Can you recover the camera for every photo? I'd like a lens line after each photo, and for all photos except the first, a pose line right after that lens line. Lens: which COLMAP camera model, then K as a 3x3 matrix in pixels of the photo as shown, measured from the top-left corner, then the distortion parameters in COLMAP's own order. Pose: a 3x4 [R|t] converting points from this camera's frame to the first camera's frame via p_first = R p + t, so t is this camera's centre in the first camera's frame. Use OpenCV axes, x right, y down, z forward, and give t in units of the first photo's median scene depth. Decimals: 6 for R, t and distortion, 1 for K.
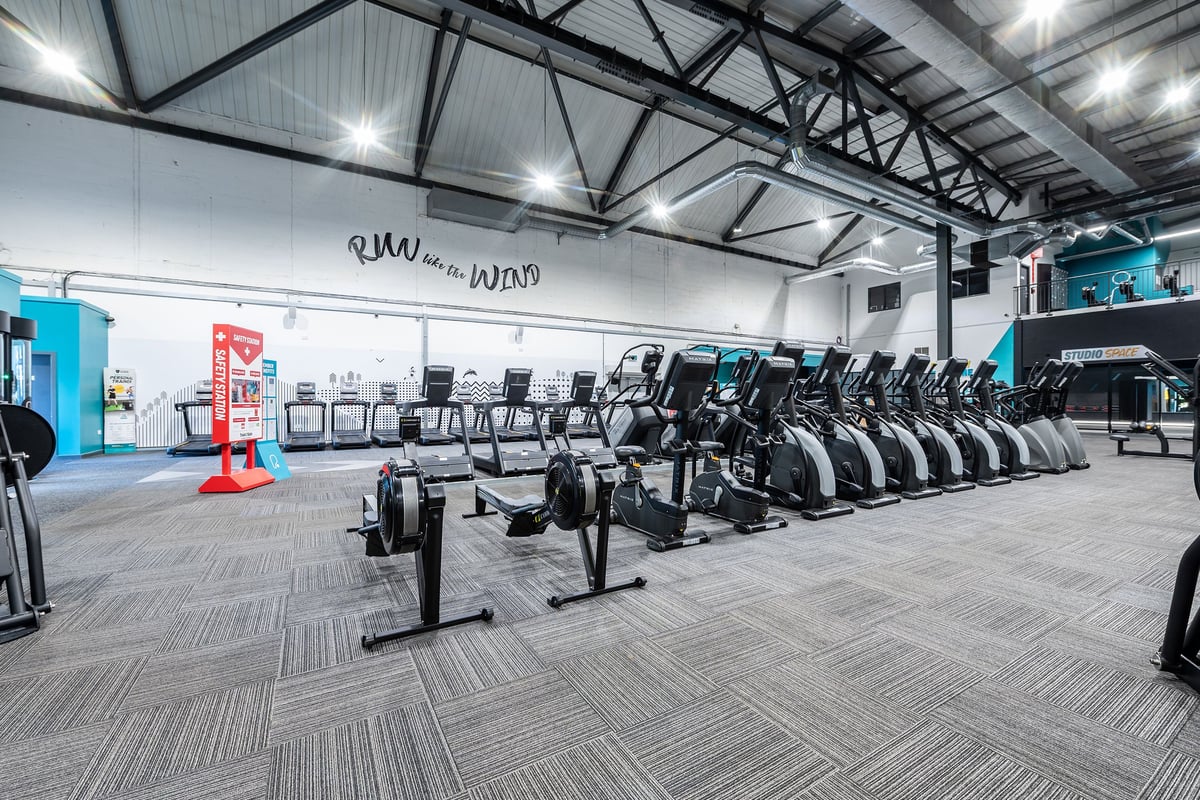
lens RADIAL K [[492.2, 0, 594.1], [0, 492.2, 405.0], [0, 0, 1]] dist [0.000073, 0.000154]
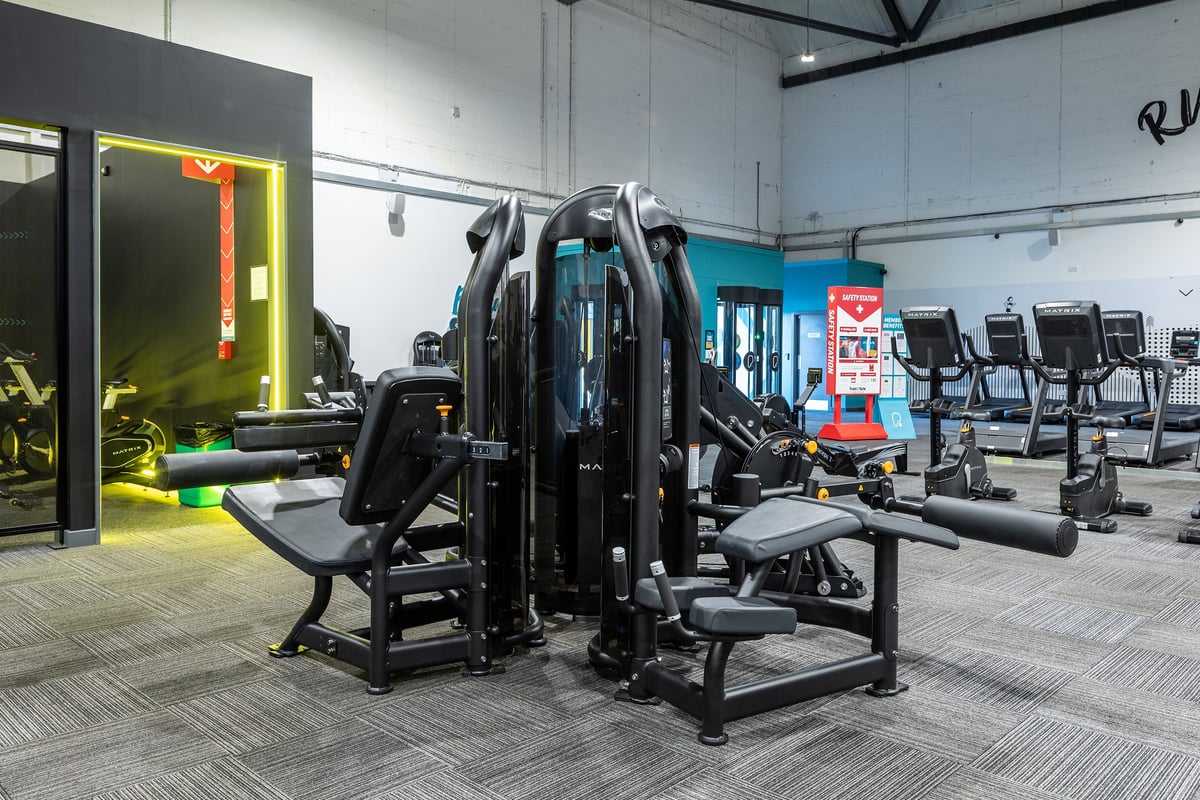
lens RADIAL K [[914.6, 0, 596.8], [0, 914.6, 395.1], [0, 0, 1]] dist [-0.006617, -0.002110]
pose [[0.279248, 0.044962, -0.959166, 0.547109], [-0.012915, 0.998989, 0.043069, -0.001528], [0.960132, 0.000361, 0.279547, -0.039128]]
